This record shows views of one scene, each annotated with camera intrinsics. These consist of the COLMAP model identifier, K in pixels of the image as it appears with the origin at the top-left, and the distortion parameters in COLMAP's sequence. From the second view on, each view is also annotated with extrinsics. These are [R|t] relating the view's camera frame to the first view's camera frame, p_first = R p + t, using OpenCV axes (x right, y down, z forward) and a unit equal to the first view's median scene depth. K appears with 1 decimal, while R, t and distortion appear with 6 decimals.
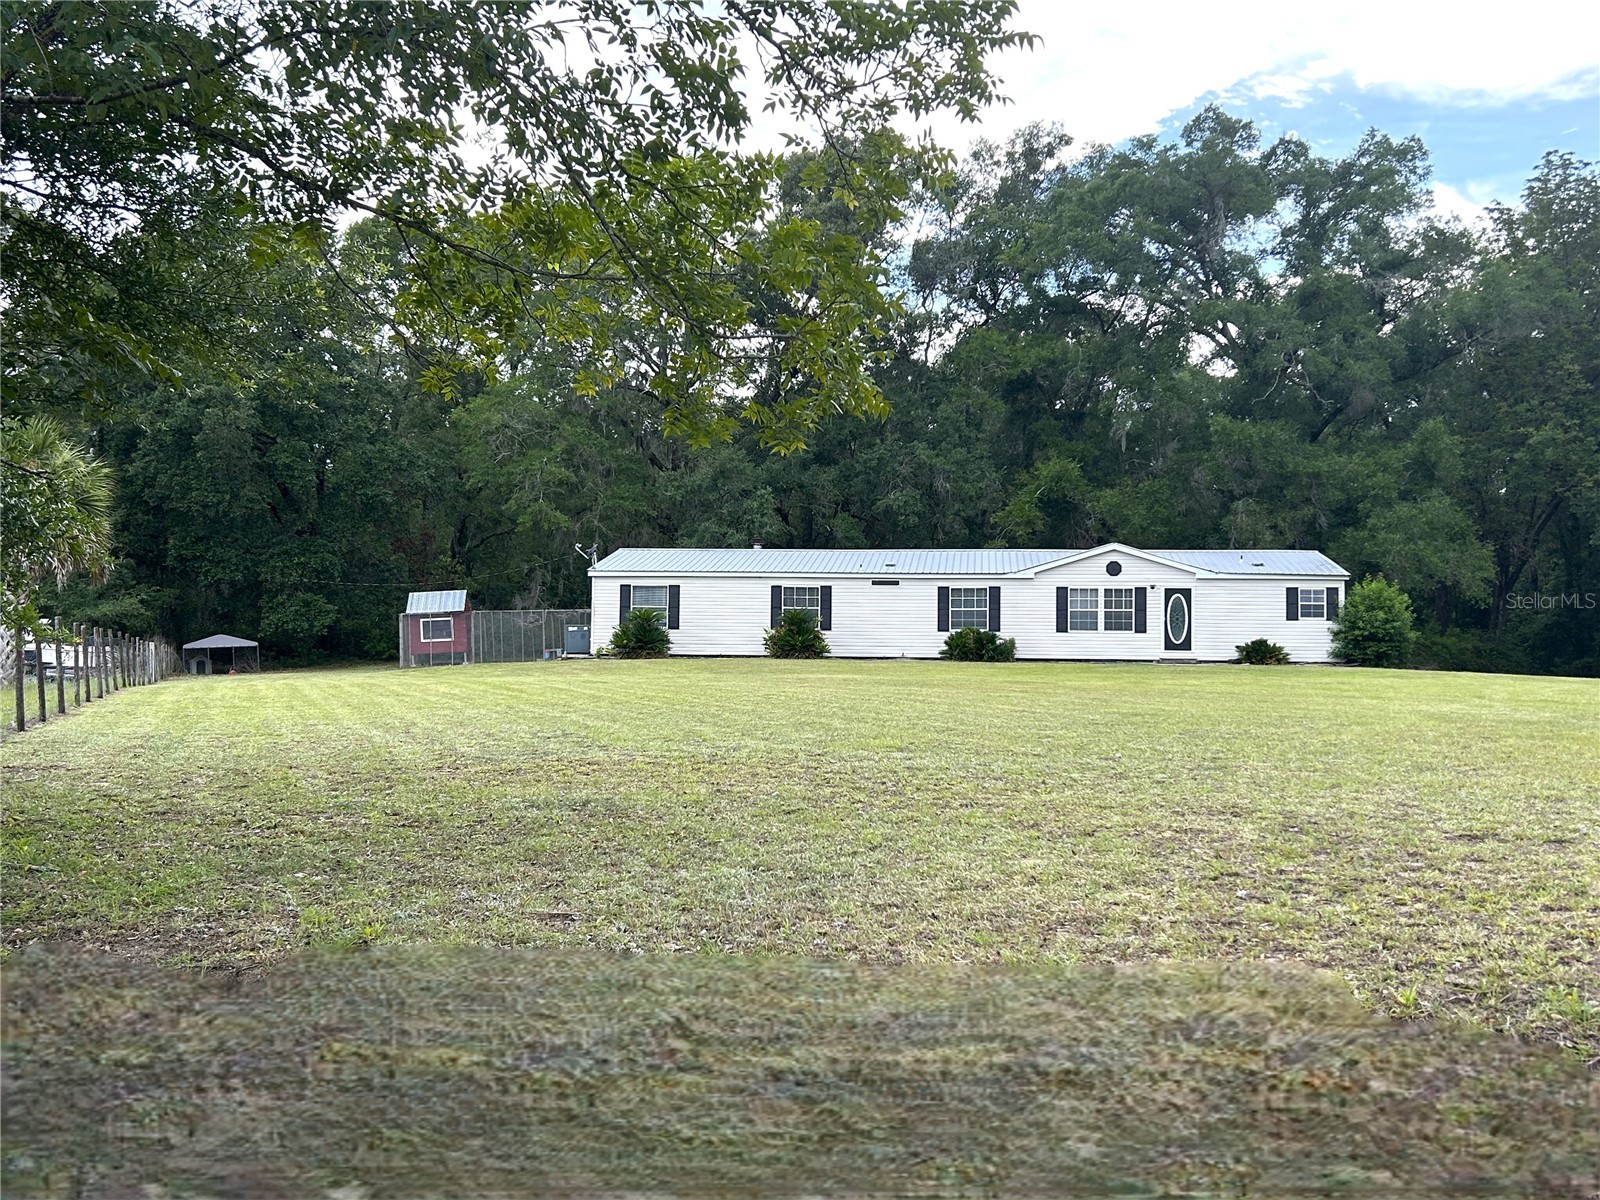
lens RADIAL K [[1580.5, 0, 805.1], [0, 1580.5, 603.3], [0, 0, 1]] dist [0.099947, 0.000000]
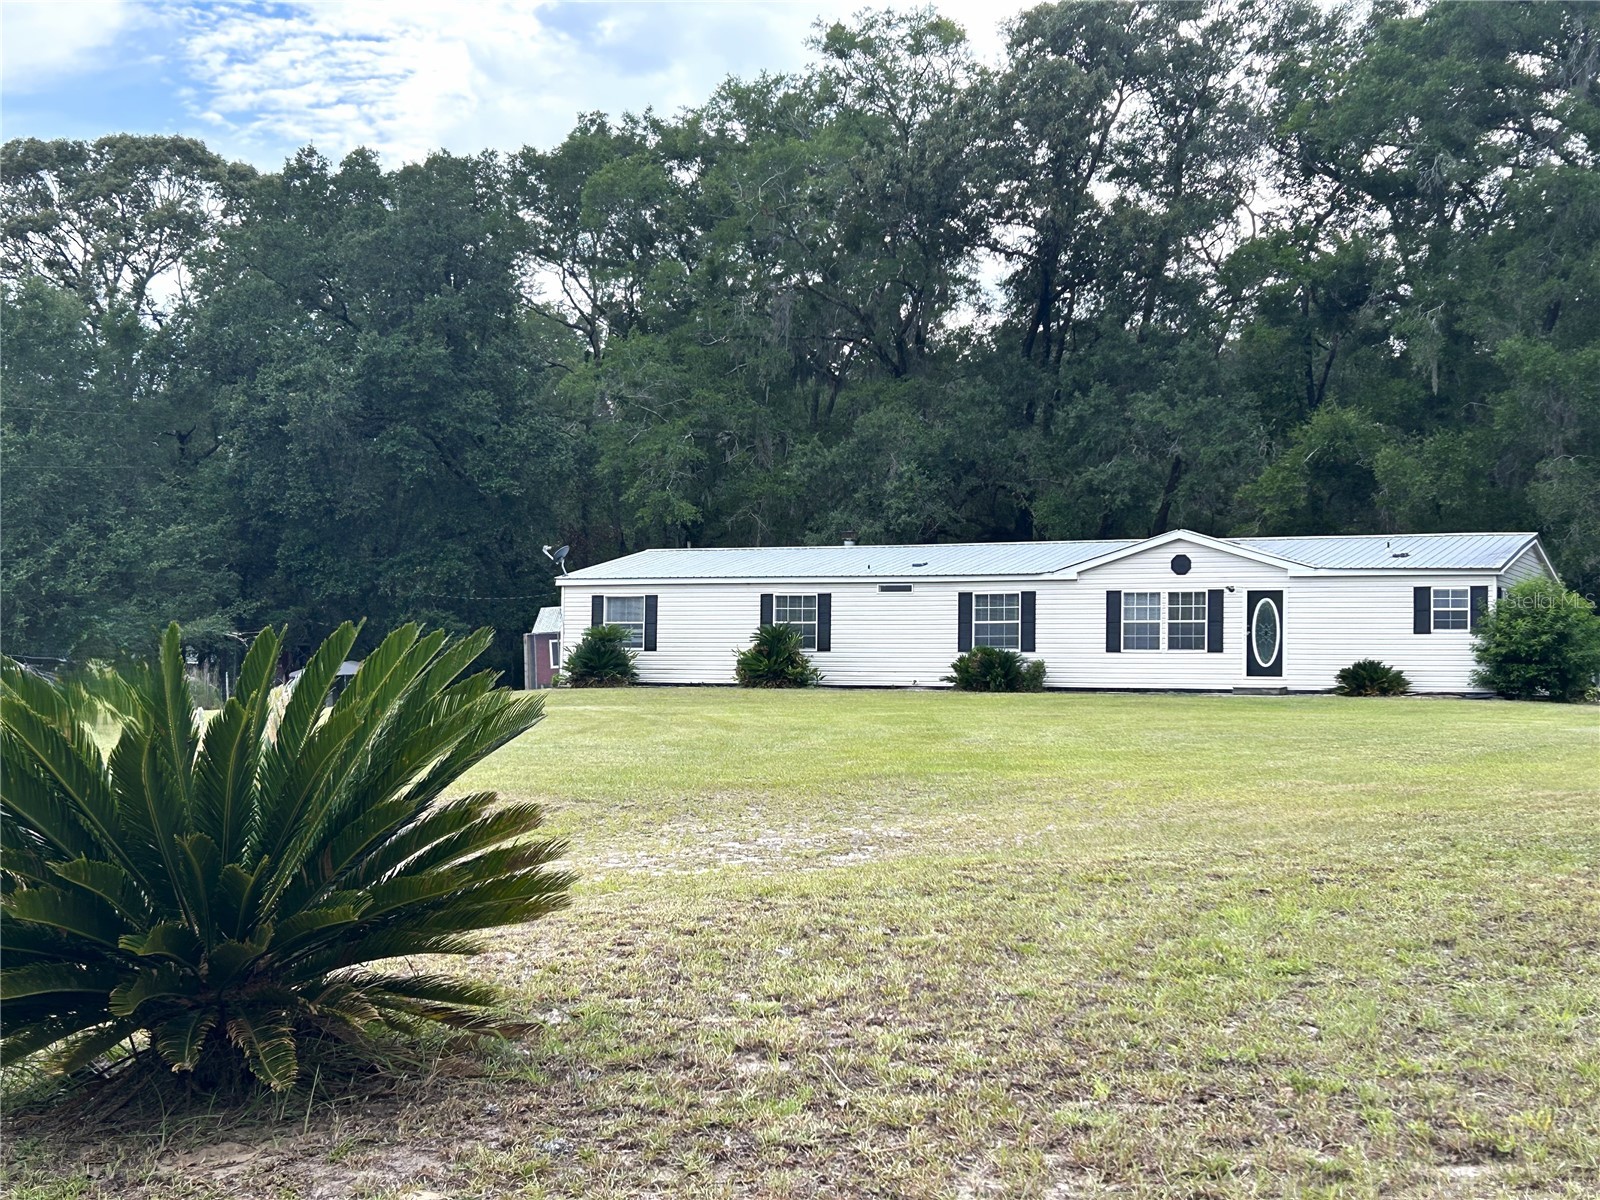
lens RADIAL K [[2184.8, 0, 796.7], [0, 2184.8, 610.5], [0, 0, 1]] dist [0.147271, 0.000000]
pose [[0.943999, -0.011623, -0.329744, 0.356485], [0.010855, 0.999932, -0.004168, 0.001511], [0.329770, 0.000355, 0.944061, -0.011726]]
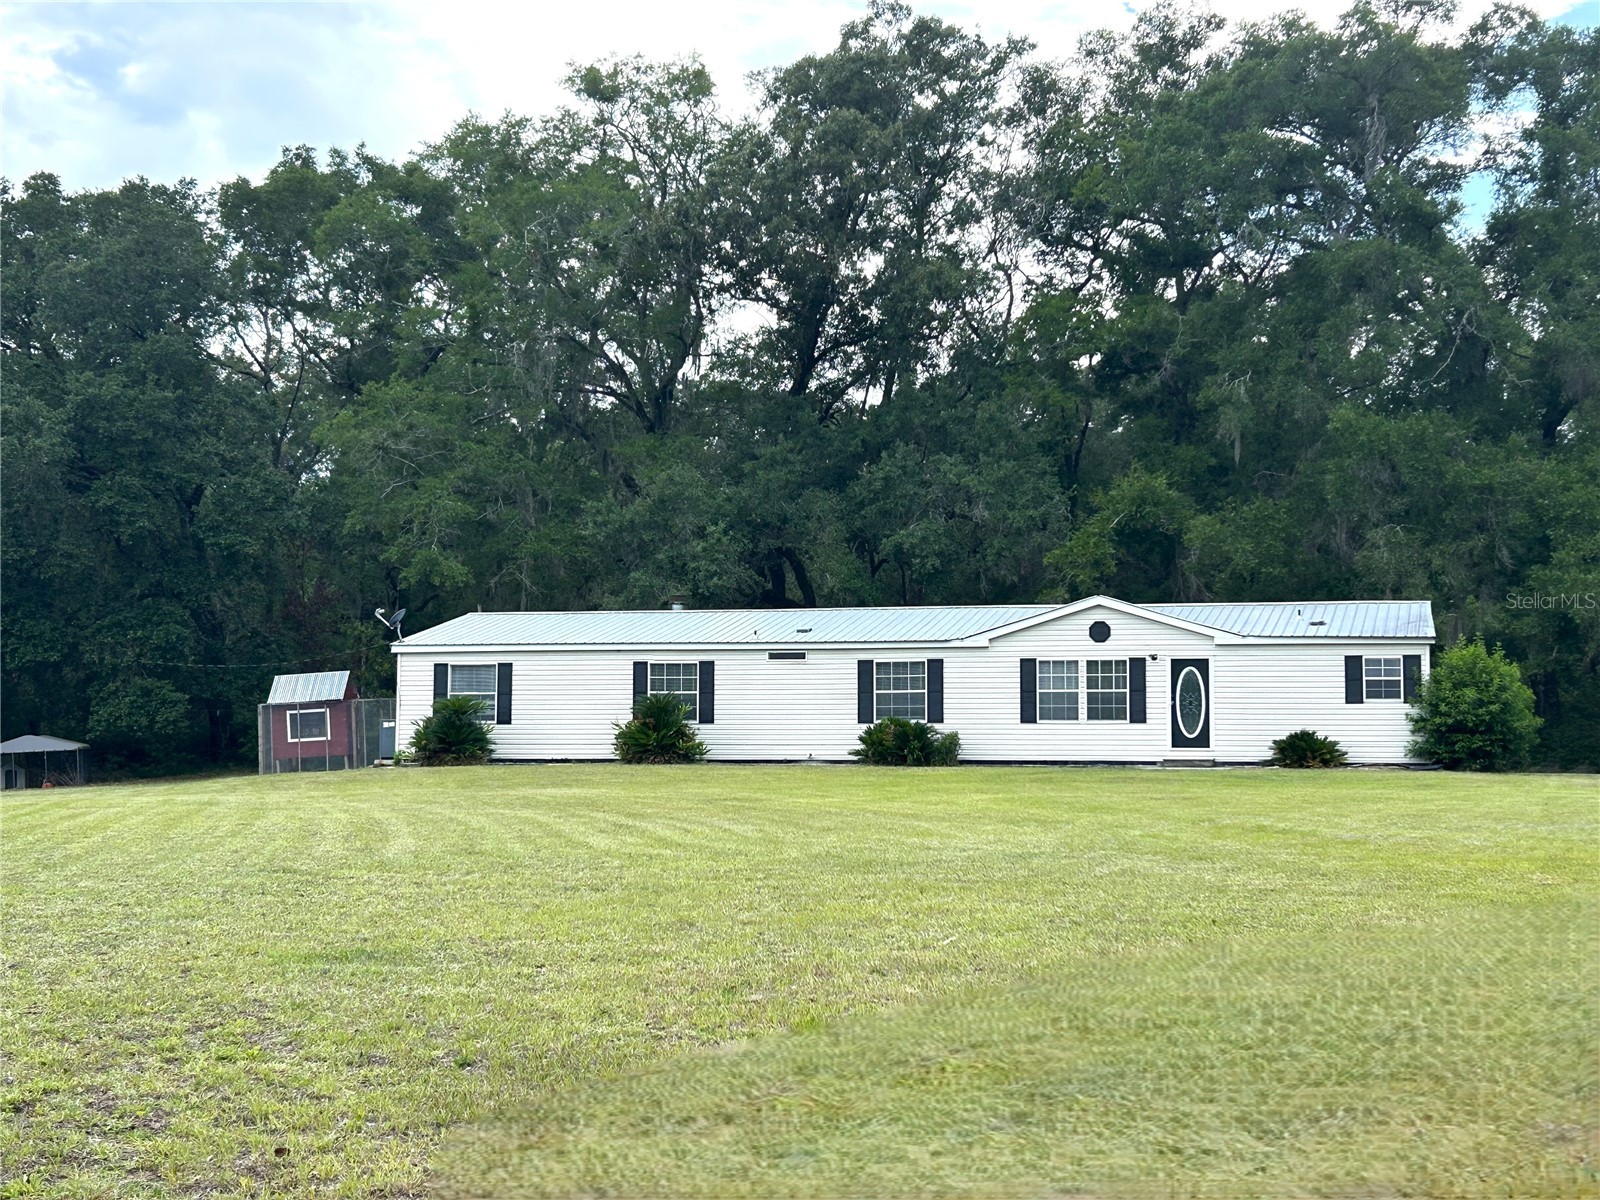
lens RADIAL K [[2184.8, 0, 796.3], [0, 2184.8, 598.4], [0, 0, 1]] dist [0.147271, 0.000000]
pose [[0.991211, -0.017870, -0.131081, 0.186728], [0.013228, 0.999257, -0.036197, -0.003170], [0.131631, 0.034145, 0.990711, 0.020666]]
